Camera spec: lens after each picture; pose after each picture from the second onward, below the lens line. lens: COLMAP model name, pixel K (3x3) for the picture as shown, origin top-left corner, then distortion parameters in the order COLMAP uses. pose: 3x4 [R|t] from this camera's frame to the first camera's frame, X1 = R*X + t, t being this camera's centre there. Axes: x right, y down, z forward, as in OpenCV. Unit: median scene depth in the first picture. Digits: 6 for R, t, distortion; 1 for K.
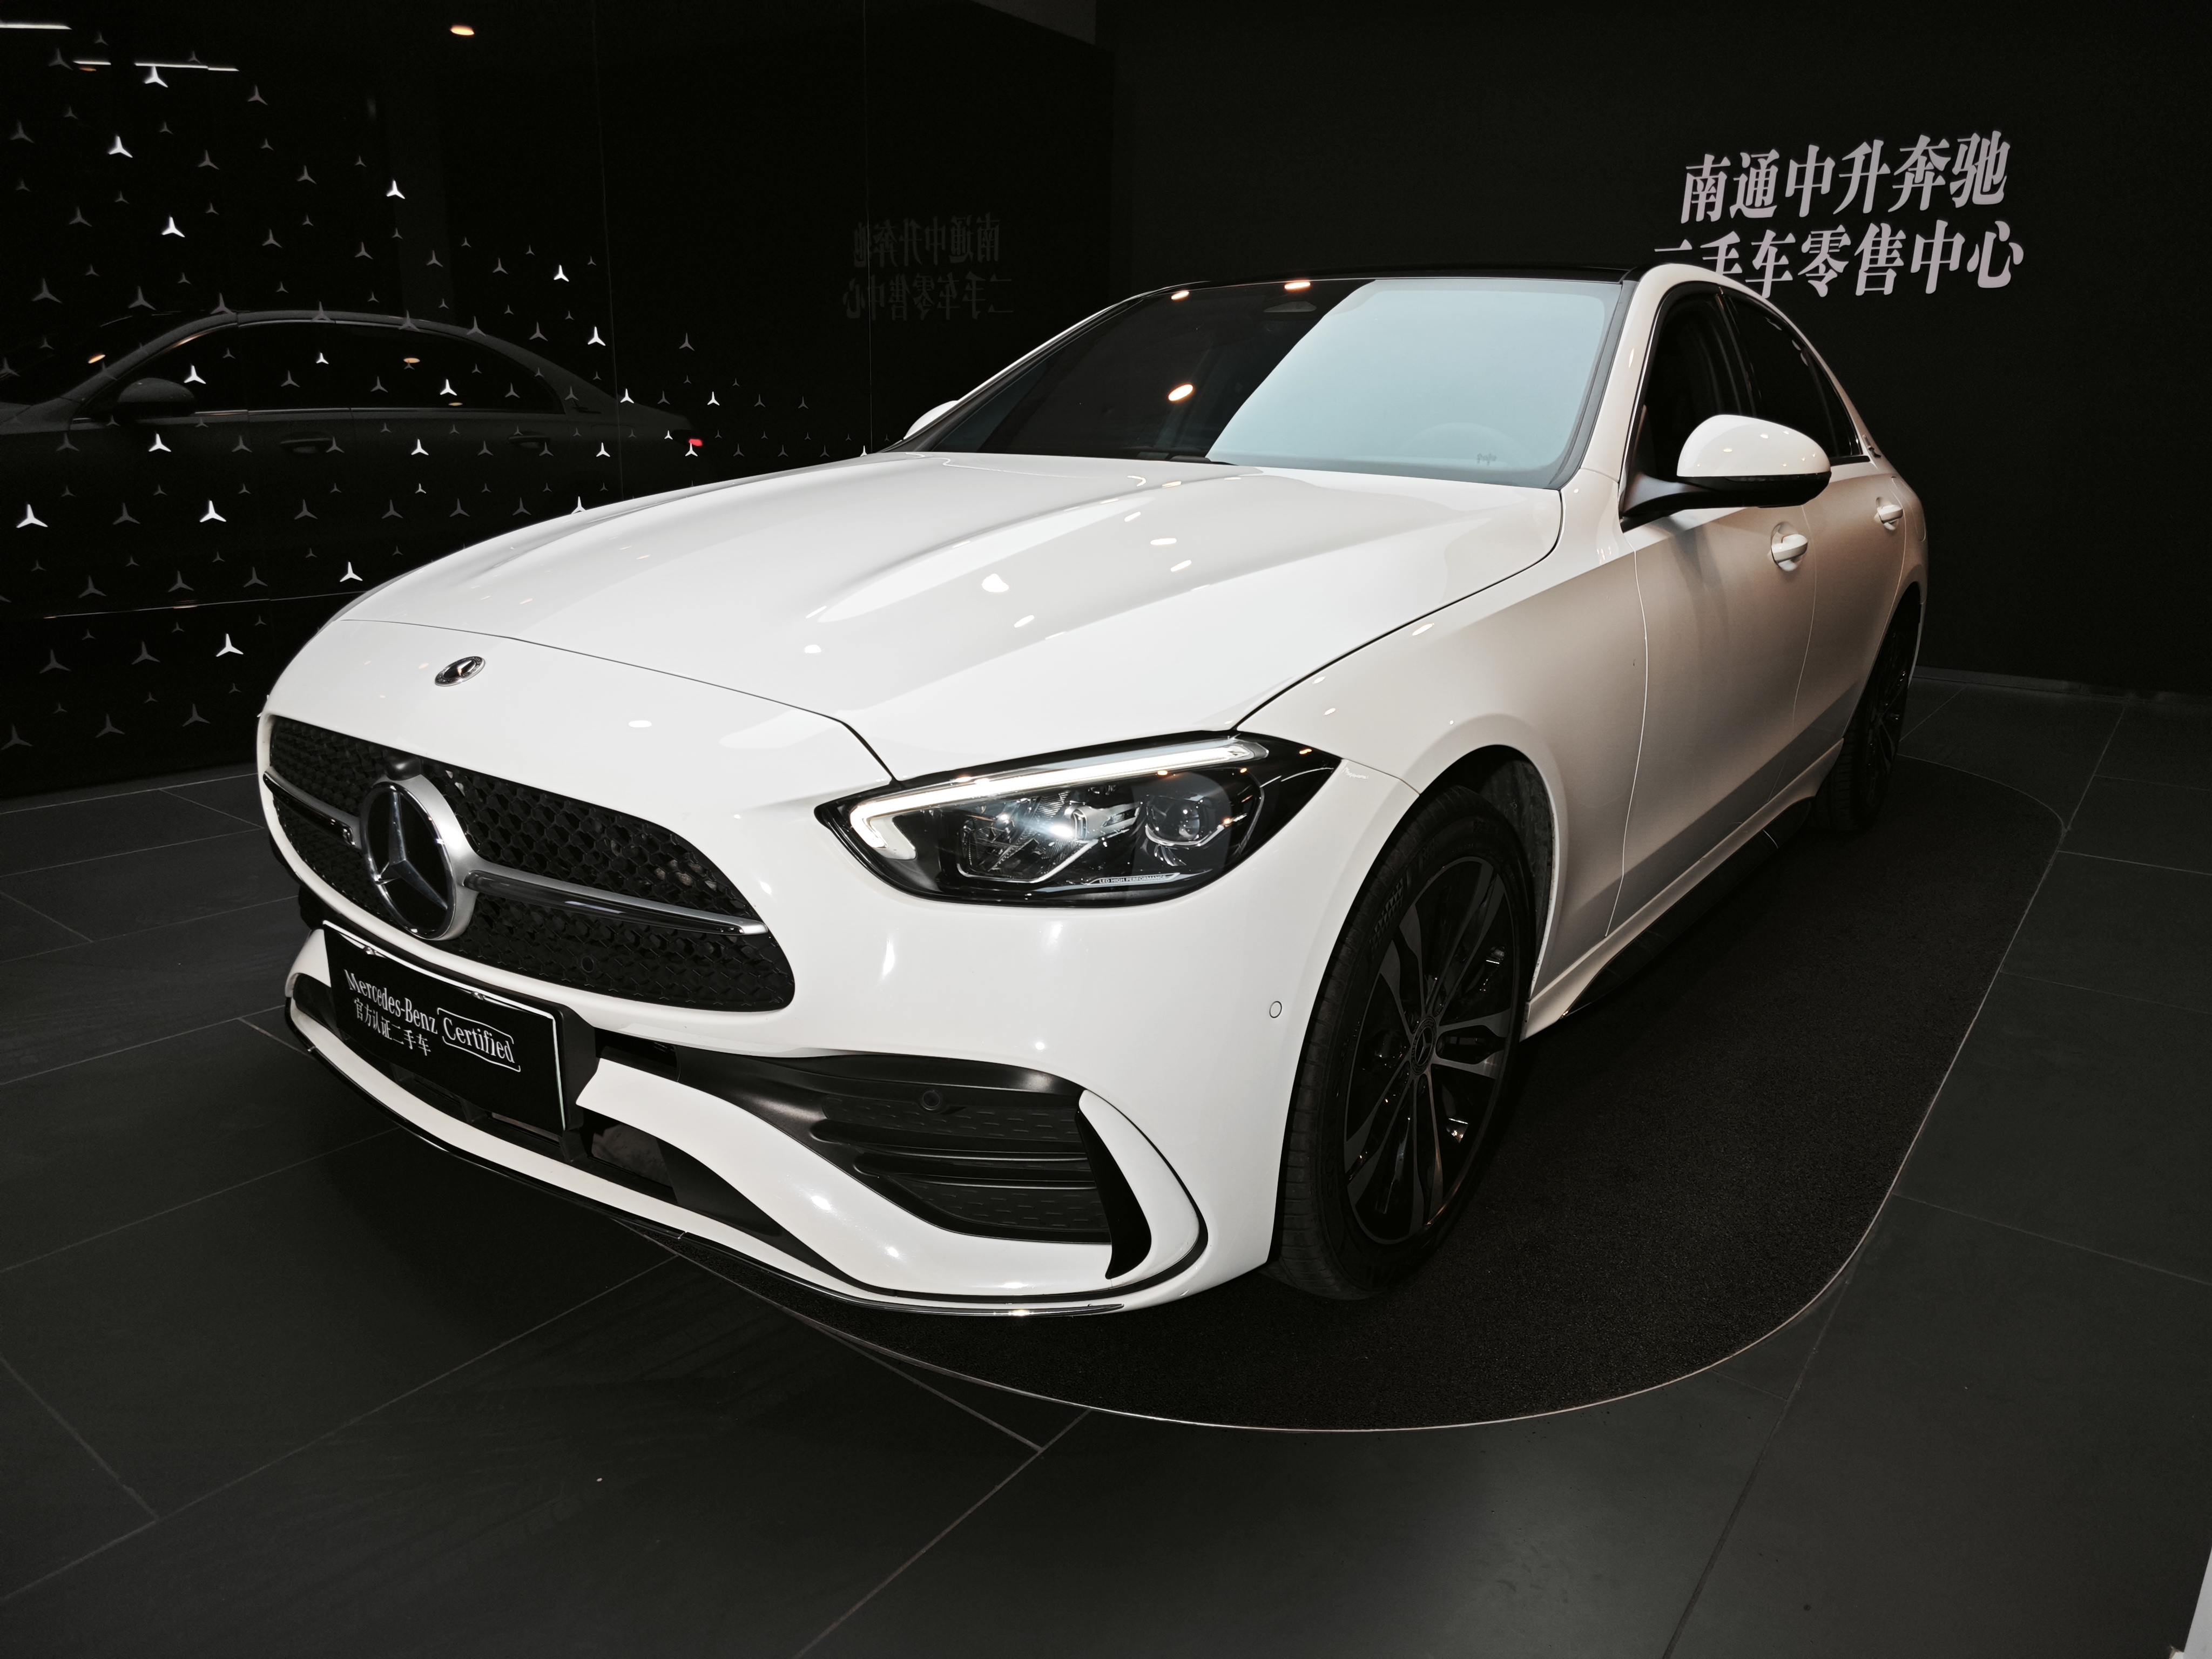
lens RADIAL K [[1485.0, 0, 1088.9], [0, 1485.0, 845.8], [0, 0, 1]] dist [0.006402, -0.009233]
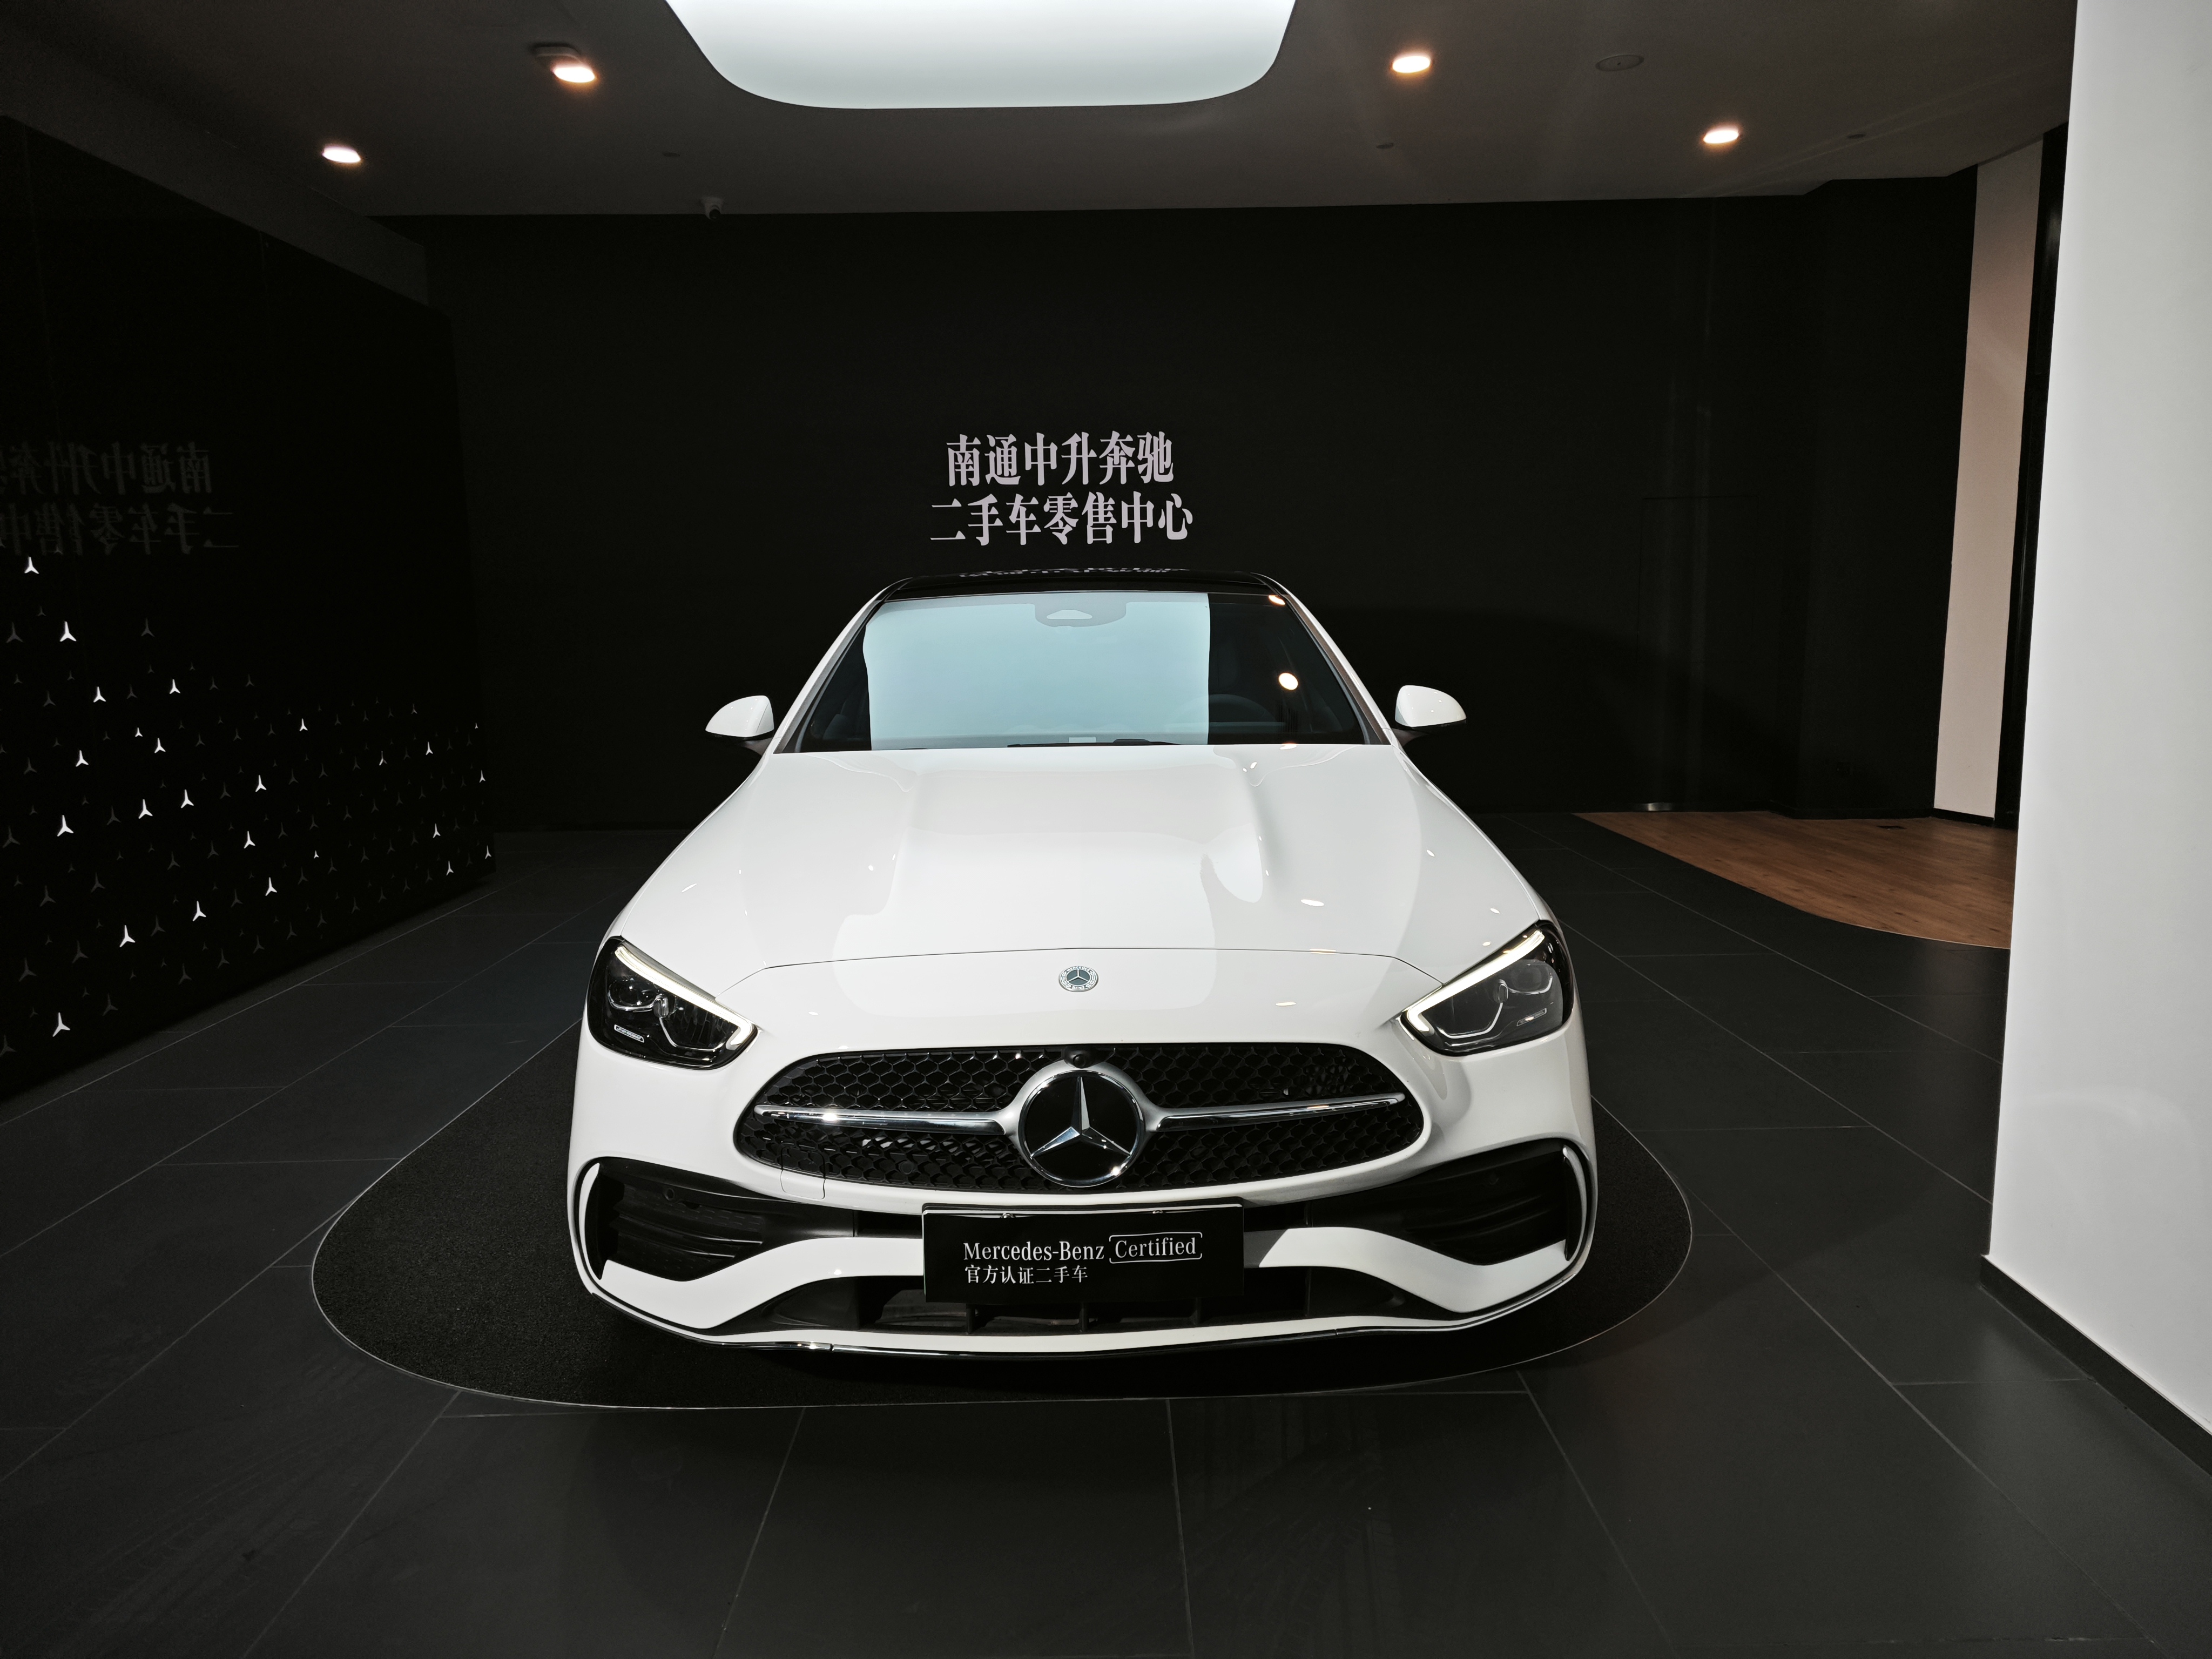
lens RADIAL K [[1485.0, 0, 1102.9], [0, 1485.0, 822.9], [0, 0, 1]] dist [0.006402, -0.009233]
pose [[0.793271, -0.119465, 0.597034, -0.293595], [0.197285, 0.978094, -0.066416, -0.038923], [-0.576021, 0.170471, 0.799462, -0.018257]]
